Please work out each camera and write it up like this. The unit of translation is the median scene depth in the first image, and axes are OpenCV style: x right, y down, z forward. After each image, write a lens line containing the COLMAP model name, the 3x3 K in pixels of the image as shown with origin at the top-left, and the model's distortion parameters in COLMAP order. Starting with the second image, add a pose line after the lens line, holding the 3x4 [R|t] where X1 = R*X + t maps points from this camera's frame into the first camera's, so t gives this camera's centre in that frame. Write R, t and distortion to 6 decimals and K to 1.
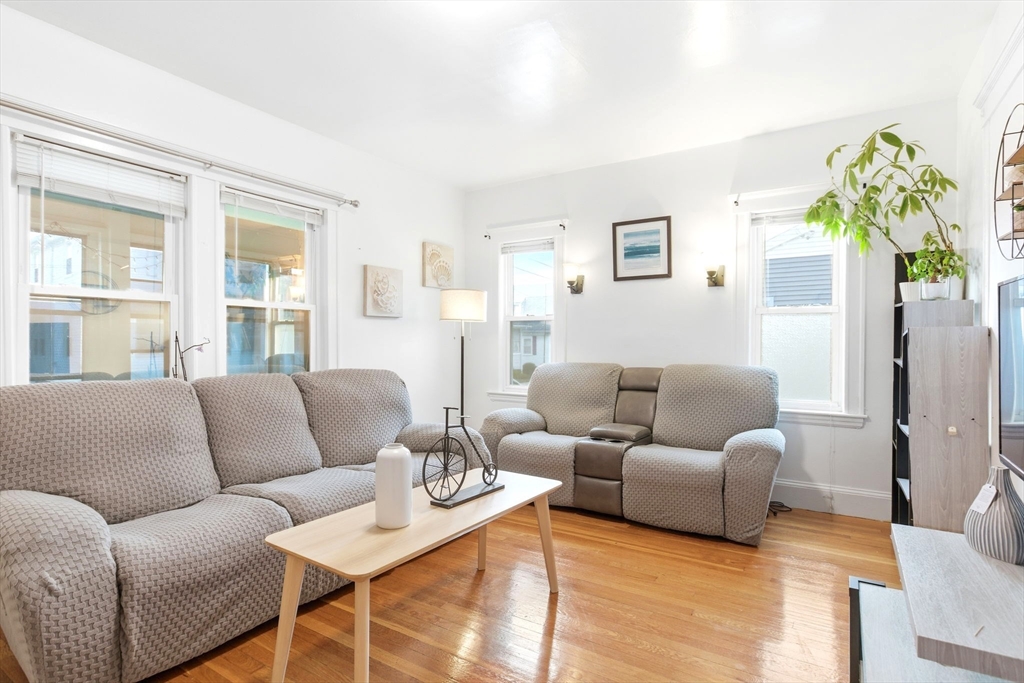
lens RADIAL K [[523.1, 0, 512.9], [0, 523.1, 343.5], [0, 0, 1]] dist [0.000297, 0.003277]
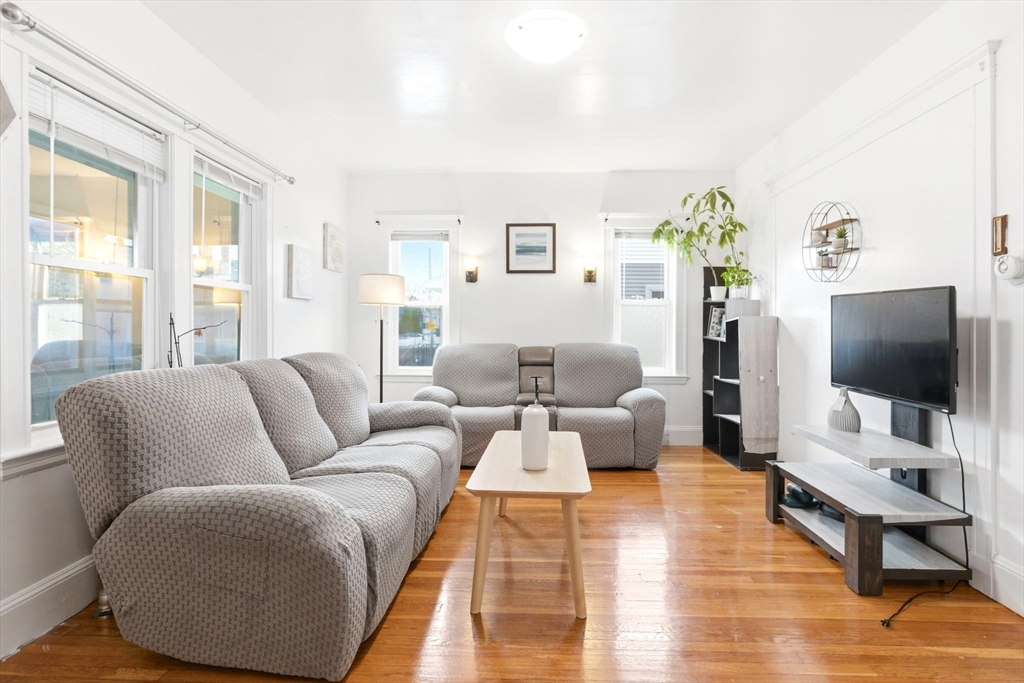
lens RADIAL K [[523.1, 0, 537.0], [0, 523.1, 326.5], [0, 0, 1]] dist [0.000297, 0.003277]
pose [[0.863120, -0.000979, 0.504997, -0.378344], [0.001925, 0.999997, -0.001352, 0.001109], [-0.504995, 0.002140, 0.863120, -0.045919]]
